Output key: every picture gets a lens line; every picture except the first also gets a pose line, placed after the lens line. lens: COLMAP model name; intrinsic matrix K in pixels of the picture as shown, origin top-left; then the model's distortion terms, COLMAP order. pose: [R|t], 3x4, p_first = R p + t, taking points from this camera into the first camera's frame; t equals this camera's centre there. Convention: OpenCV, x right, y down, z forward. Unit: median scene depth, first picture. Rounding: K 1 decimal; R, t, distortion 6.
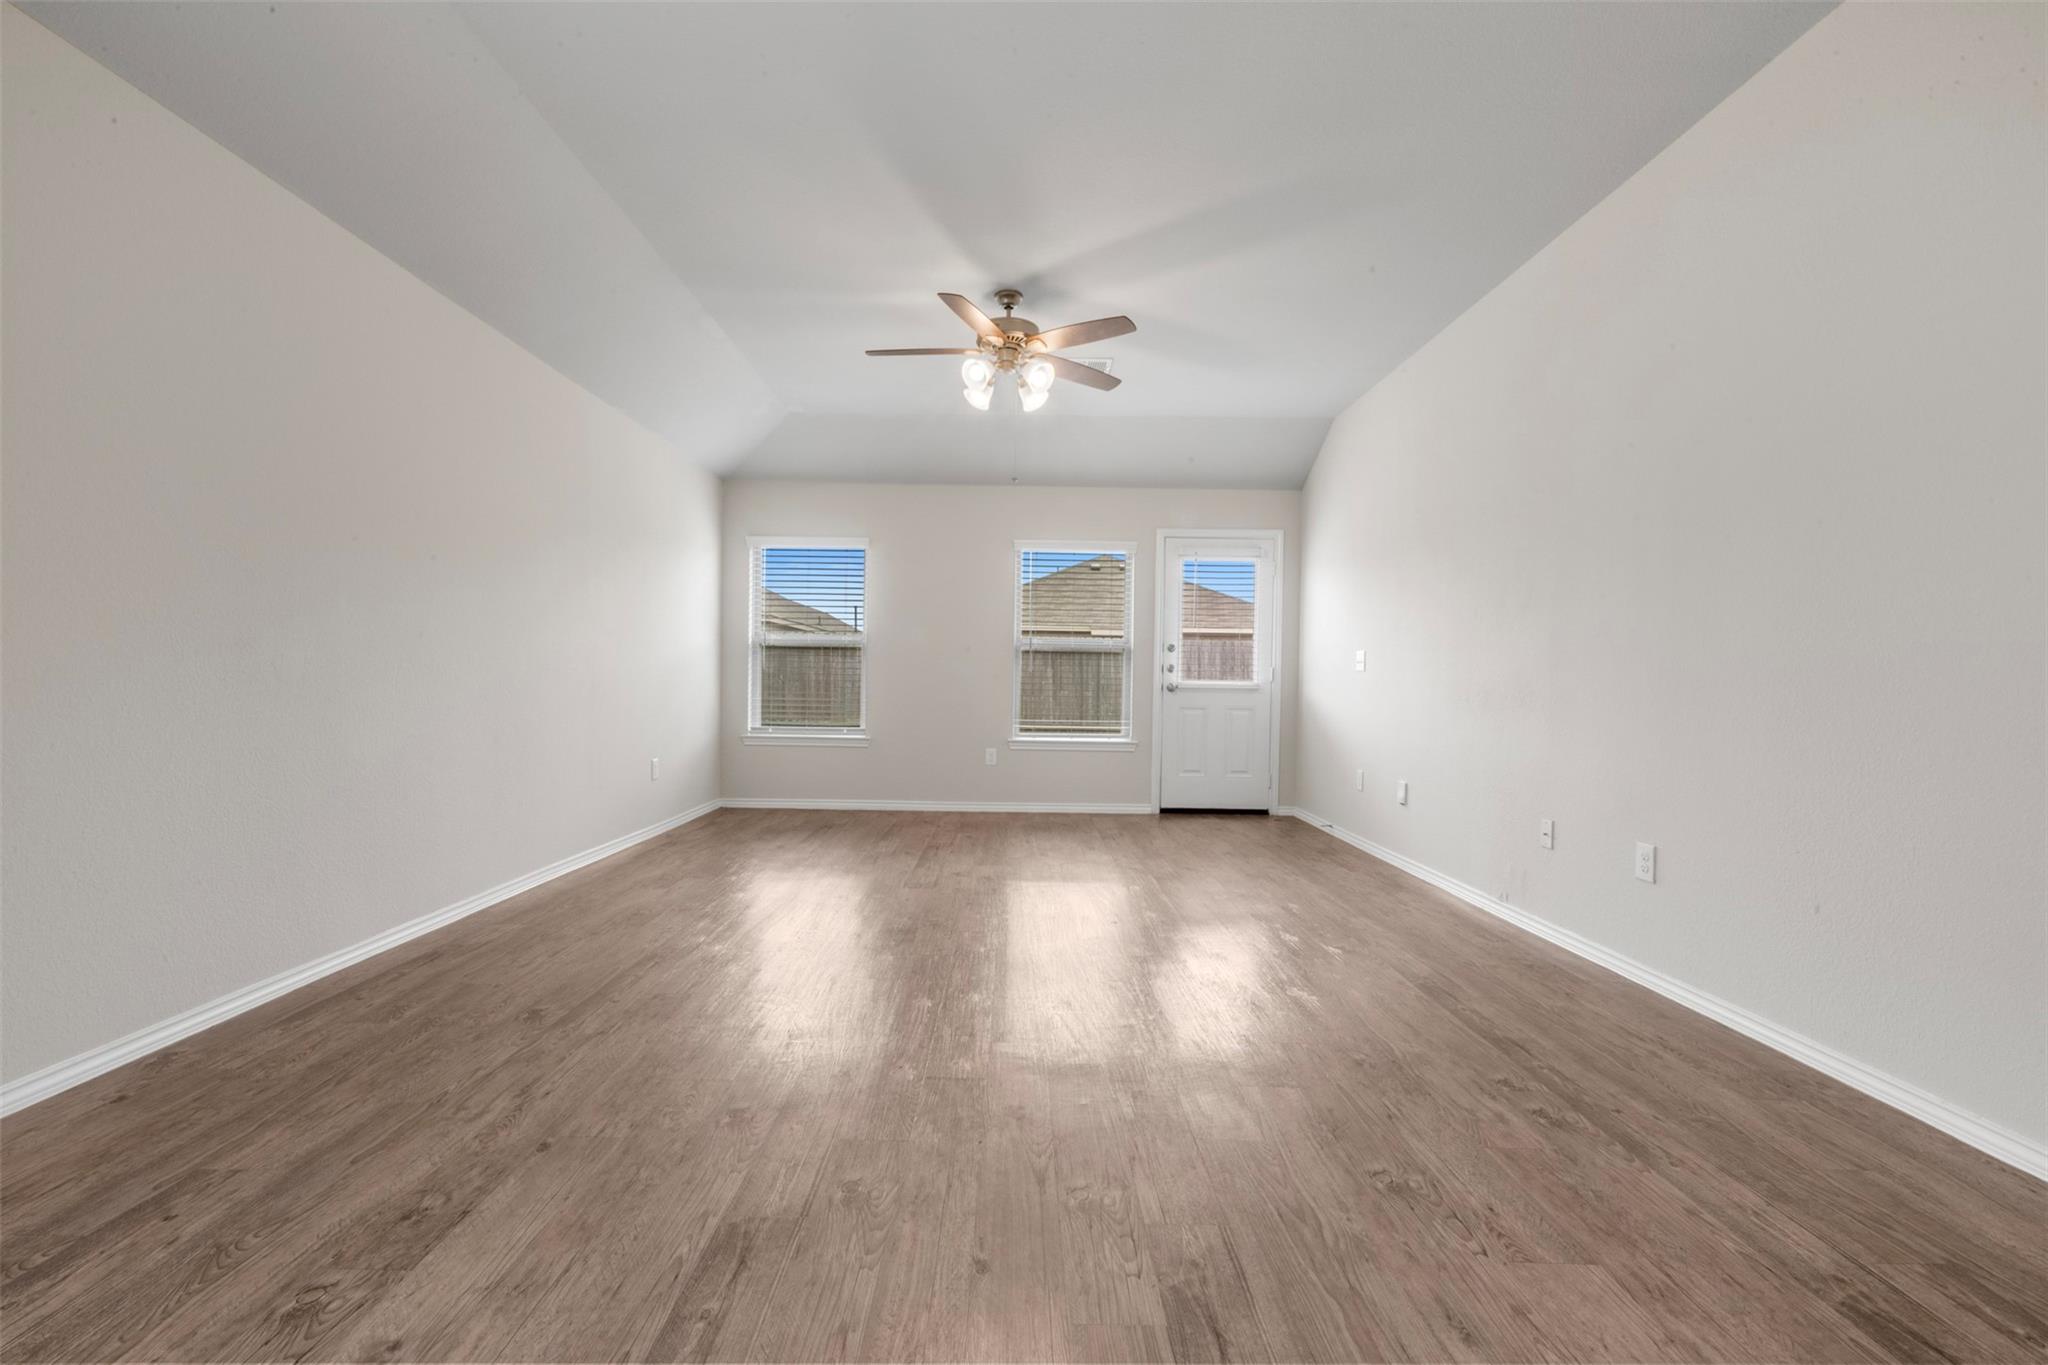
lens RADIAL K [[854.1, 0, 1009.3], [0, 854.1, 695.7], [0, 0, 1]] dist [0.017112, -0.000879]
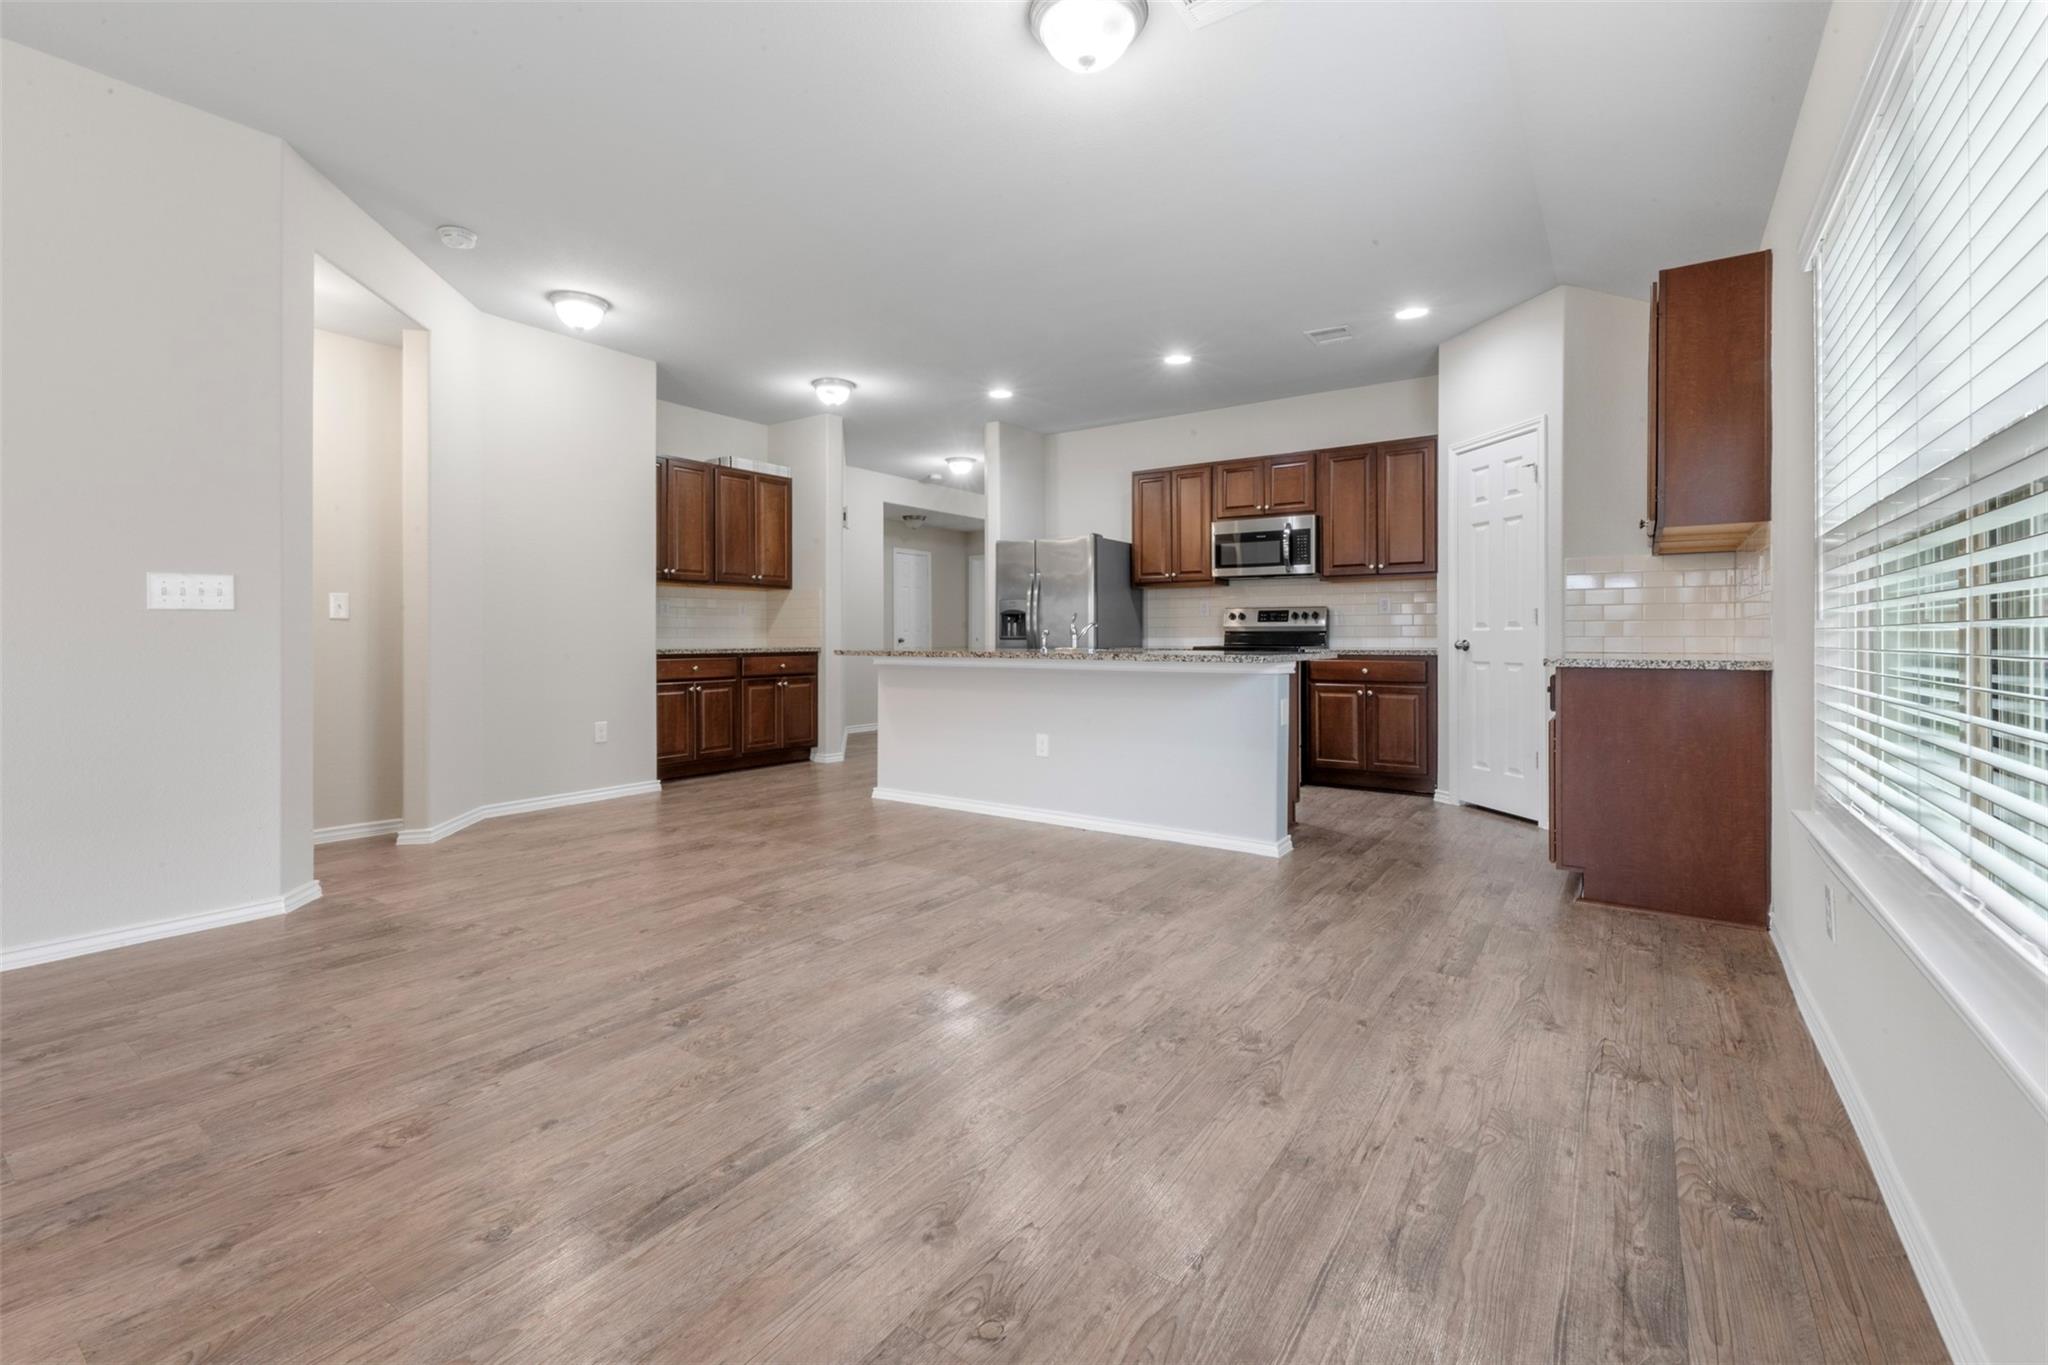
lens RADIAL K [[854.1, 0, 1011.6], [0, 854.1, 632.2], [0, 0, 1]] dist [0.017112, -0.000879]
pose [[-0.820514, -0.007615, 0.571576, -0.280992], [0.001699, 0.999874, 0.015760, -0.009452], [-0.571624, 0.013902, -0.820398, 0.362525]]
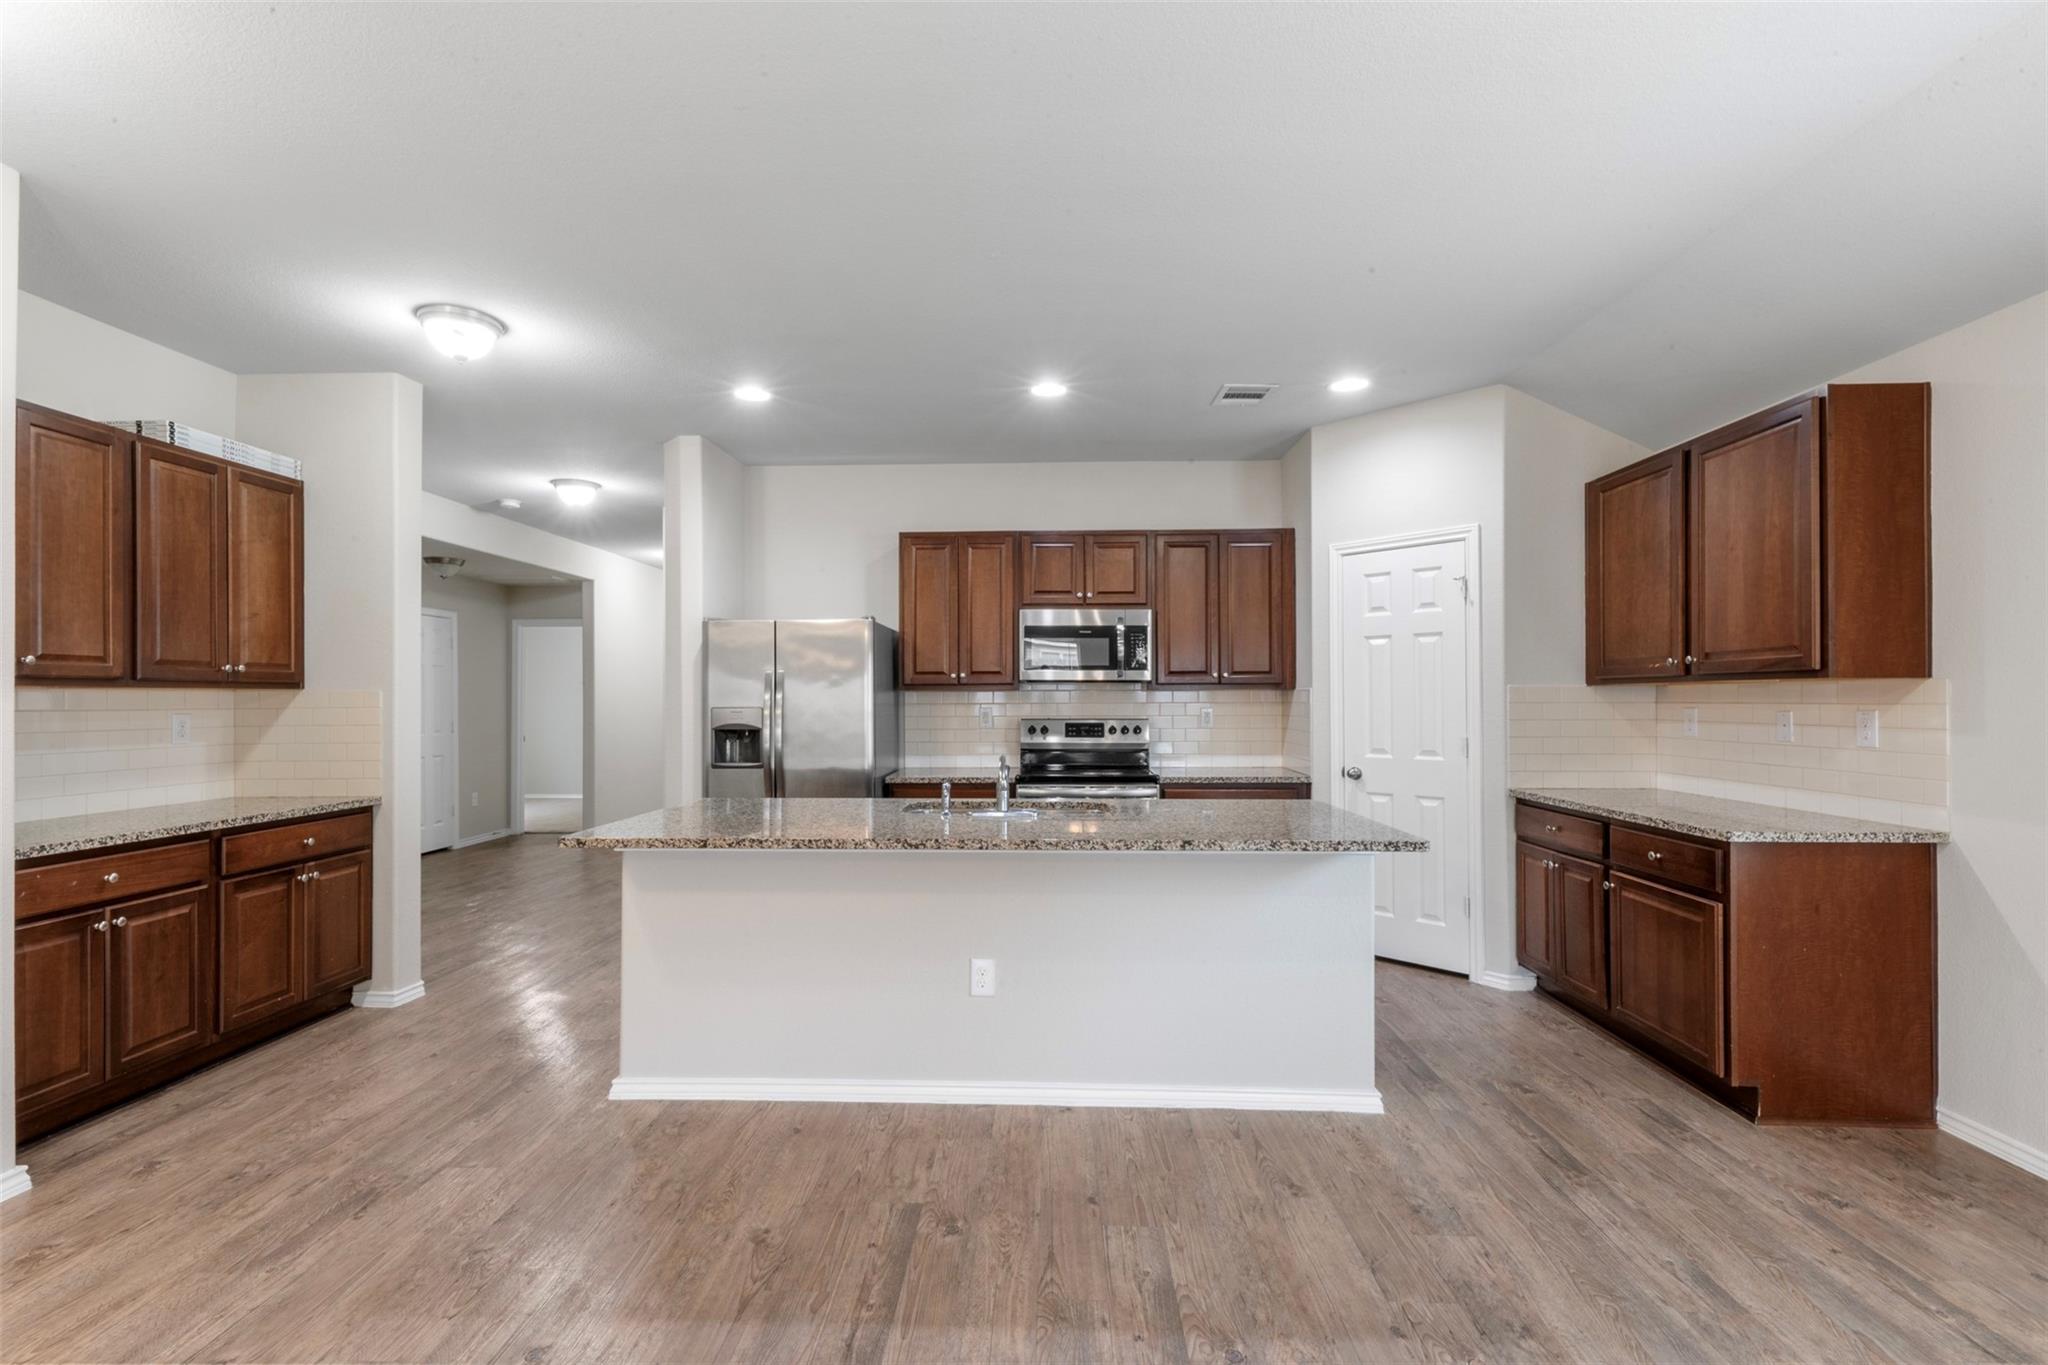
lens RADIAL K [[911.6, 0, 998.8], [0, 911.6, 693.3], [0, 0, 1]] dist [0.014699, -0.001254]
pose [[-0.998915, -0.005869, 0.046193, 0.077828], [-0.005424, 0.999938, 0.009760, -0.054043], [-0.046248, 0.009499, -0.998885, 0.228130]]
